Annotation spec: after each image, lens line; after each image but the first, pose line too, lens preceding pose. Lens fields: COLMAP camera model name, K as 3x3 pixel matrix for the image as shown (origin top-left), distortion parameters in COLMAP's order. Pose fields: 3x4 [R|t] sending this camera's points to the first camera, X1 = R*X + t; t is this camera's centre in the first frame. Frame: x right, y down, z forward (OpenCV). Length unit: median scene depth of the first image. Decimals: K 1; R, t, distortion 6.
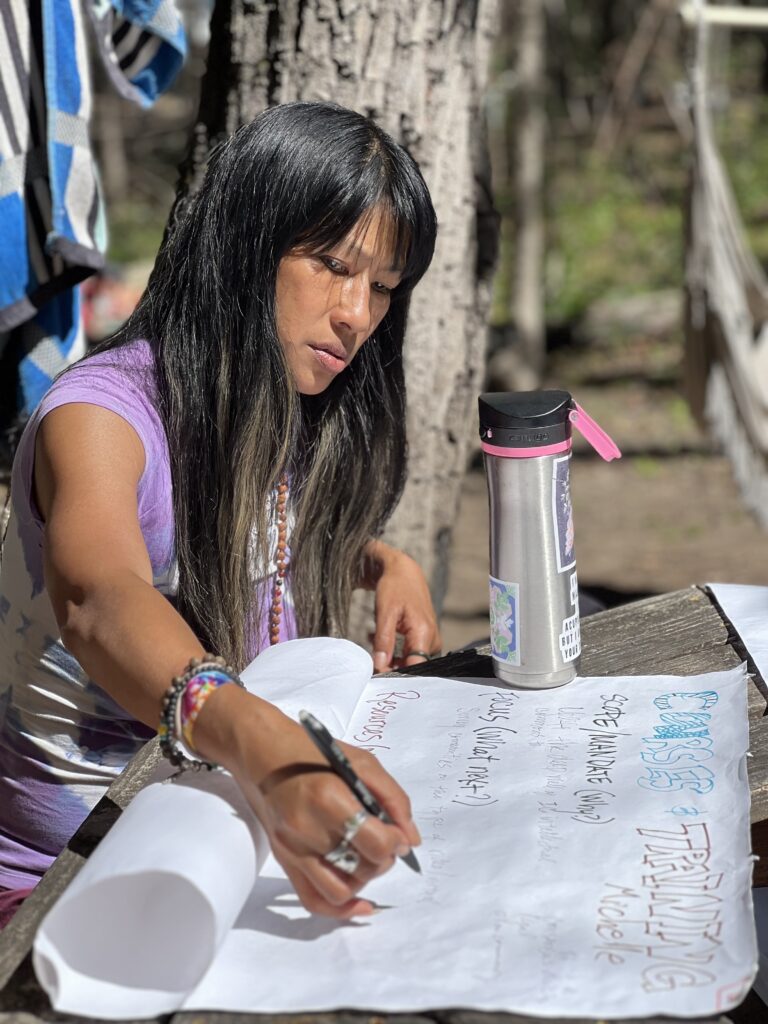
lens RADIAL K [[2302.5, 0, 384.6], [0, 2302.5, 511.4], [0, 0, 1]] dist [0.060135, 0.000000]
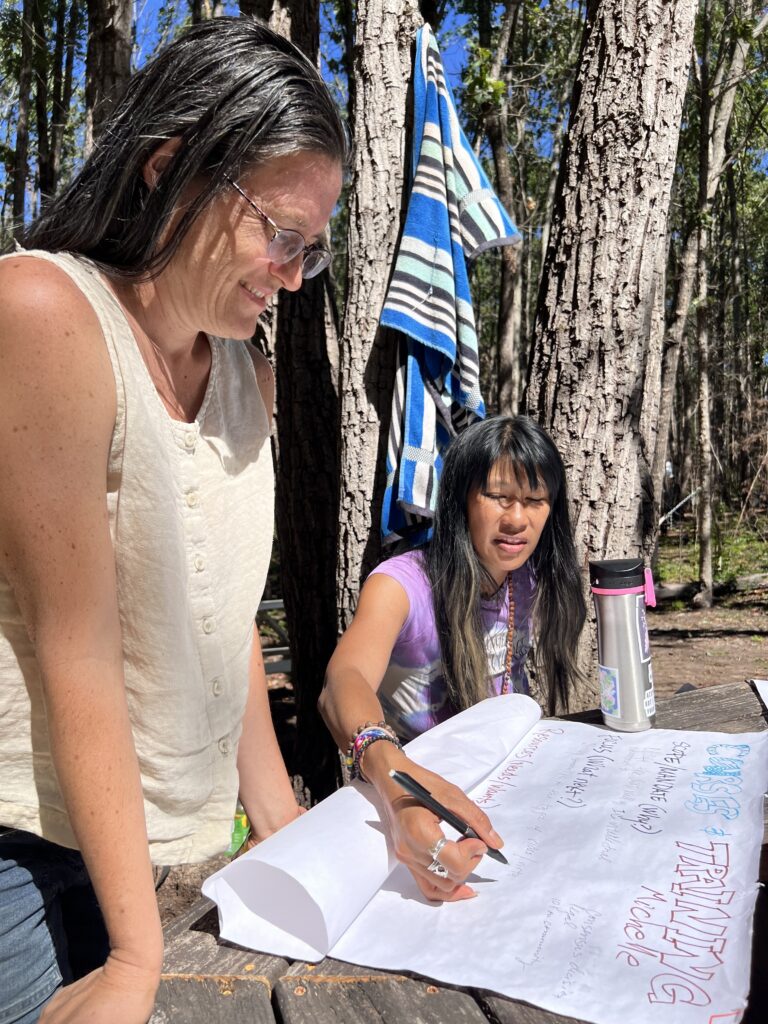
lens RADIAL K [[751.5, 0, 378.6], [0, 751.5, 519.0], [0, 0, 1]] dist [0.011259, -0.030761]
pose [[0.933040, -0.011897, -0.359575, 0.094355], [-0.051384, 0.984800, -0.165916, 0.023619], [0.356084, 0.173283, 0.918247, 0.412623]]
